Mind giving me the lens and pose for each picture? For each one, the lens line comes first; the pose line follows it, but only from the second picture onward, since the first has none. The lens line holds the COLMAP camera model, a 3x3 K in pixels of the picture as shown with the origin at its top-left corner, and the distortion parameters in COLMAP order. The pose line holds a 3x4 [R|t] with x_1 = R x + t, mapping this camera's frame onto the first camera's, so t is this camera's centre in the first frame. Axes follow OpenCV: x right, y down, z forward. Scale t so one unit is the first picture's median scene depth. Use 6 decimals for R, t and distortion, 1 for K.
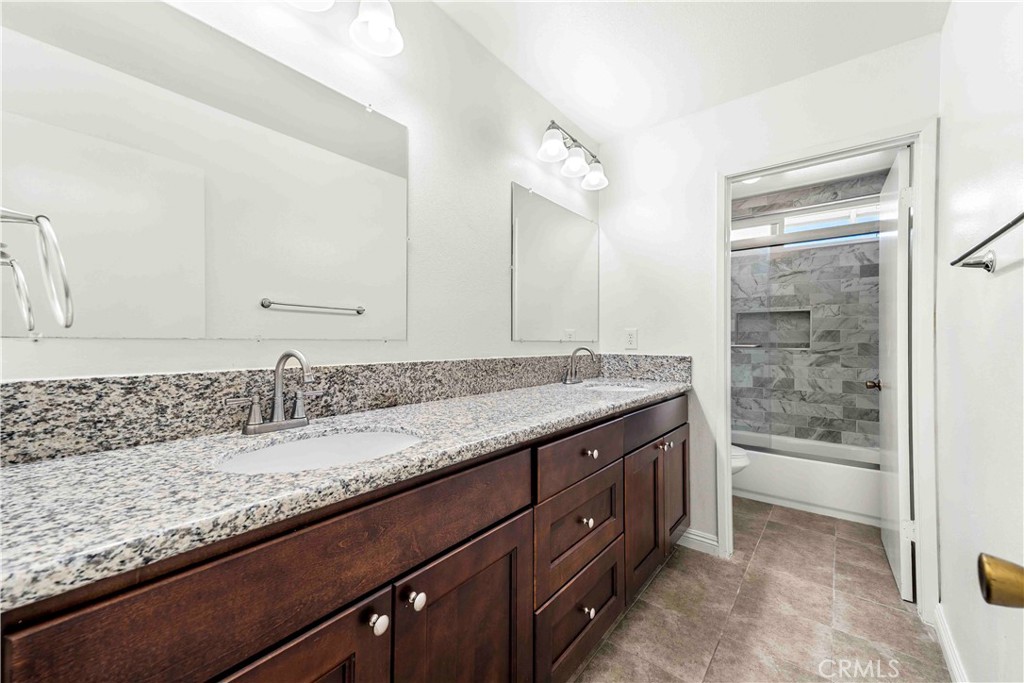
lens RADIAL K [[408.8, 0, 511.0], [0, 408.8, 340.0], [0, 0, 1]] dist [0.031850, 0.000198]
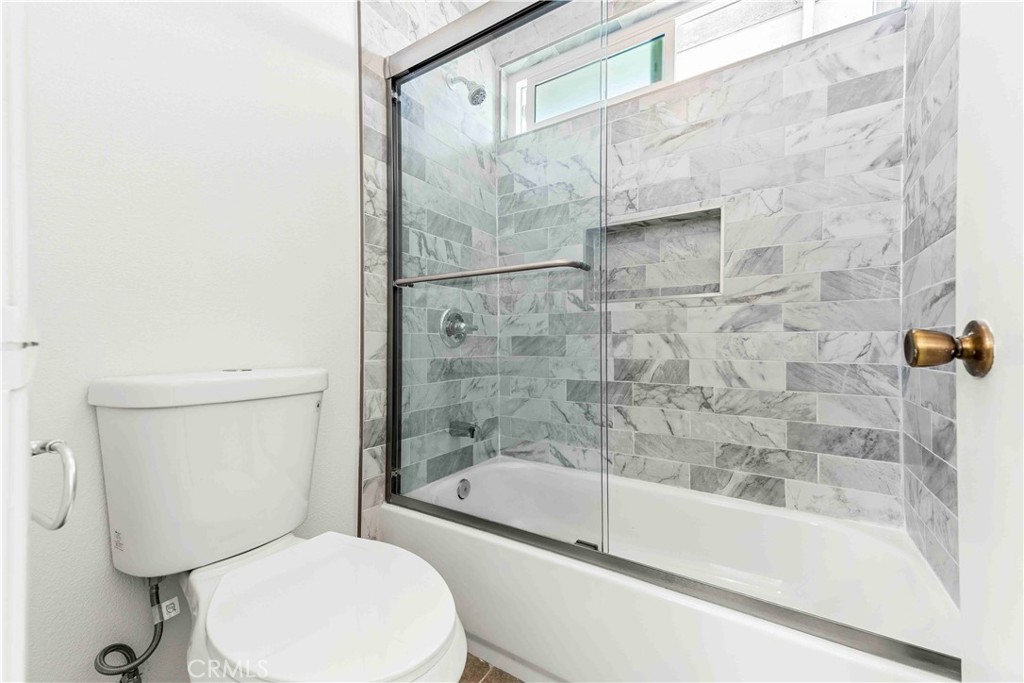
lens RADIAL K [[408.8, 0, 511.5], [0, 408.8, 342.6], [0, 0, 1]] dist [0.031850, 0.000198]
pose [[0.994984, -0.005492, 0.099879, 0.454207], [0.004850, 0.999966, 0.006666, 0.071357], [-0.099912, -0.006149, 0.994977, 0.583777]]
